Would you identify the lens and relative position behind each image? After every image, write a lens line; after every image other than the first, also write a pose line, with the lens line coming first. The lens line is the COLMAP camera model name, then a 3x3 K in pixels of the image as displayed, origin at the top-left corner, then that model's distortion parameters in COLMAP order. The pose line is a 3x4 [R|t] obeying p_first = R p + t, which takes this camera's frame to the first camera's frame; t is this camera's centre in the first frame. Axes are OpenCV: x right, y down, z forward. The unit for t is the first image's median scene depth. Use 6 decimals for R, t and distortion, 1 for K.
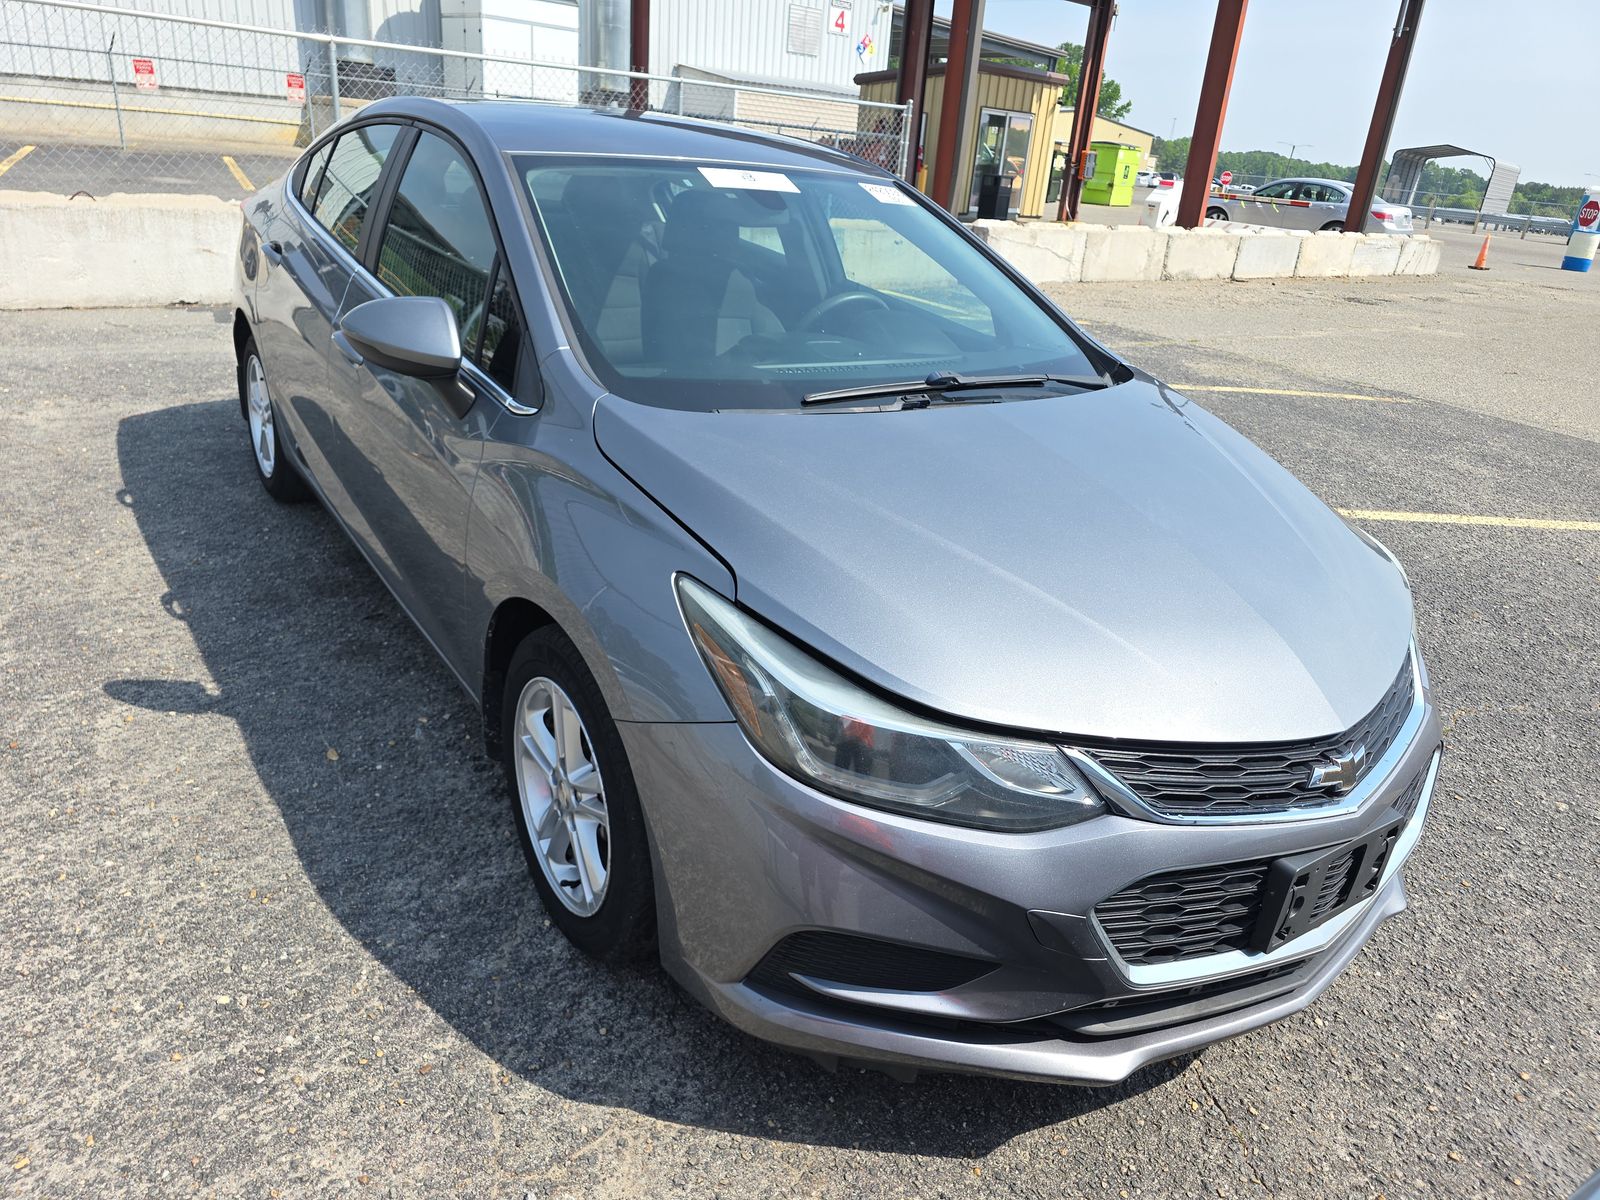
lens RADIAL K [[1075.1, 0, 814.2], [0, 1075.1, 605.8], [0, 0, 1]] dist [0.050929, -0.036060]
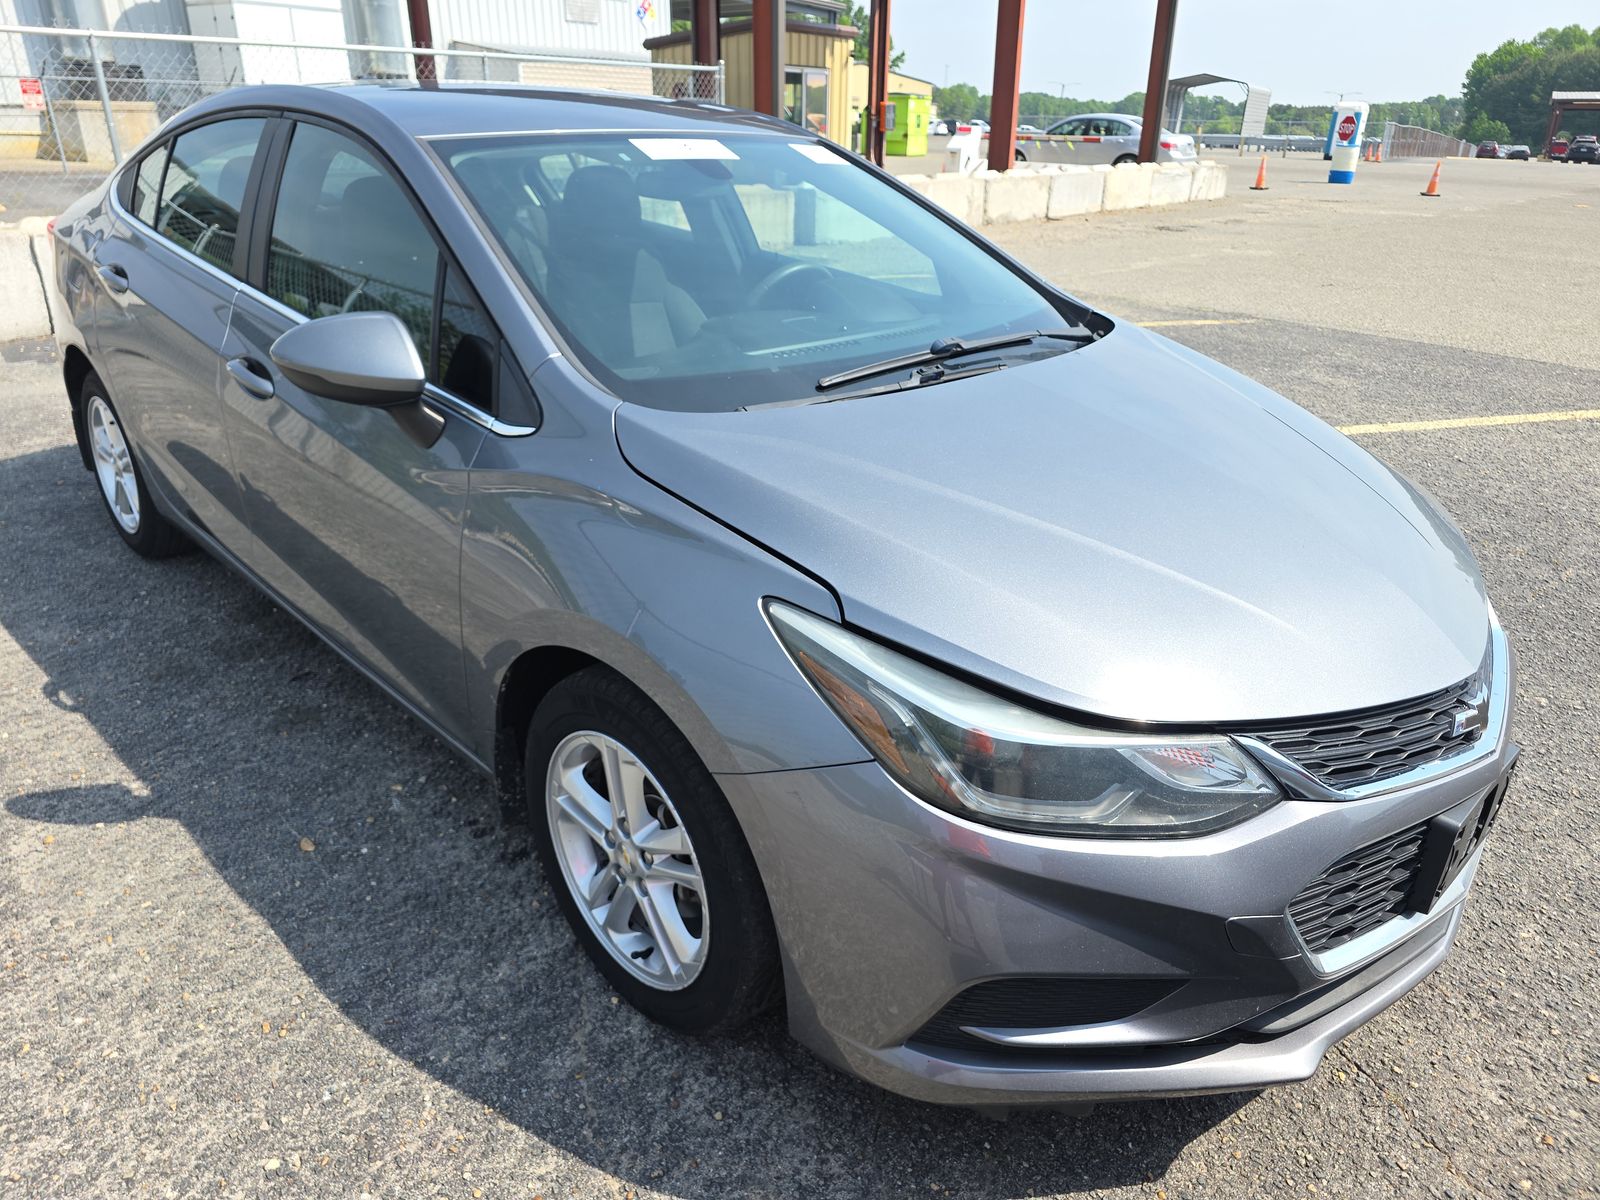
lens RADIAL K [[1081.5, 0, 800.0], [0, 1081.5, 600.0], [0, 0, 1]] dist [0.044241, -0.029793]
pose [[0.983706, -0.129524, 0.124683, -0.153424], [0.126879, 0.991495, 0.028958, -0.037582], [-0.127373, -0.012666, 0.991774, 0.088700]]
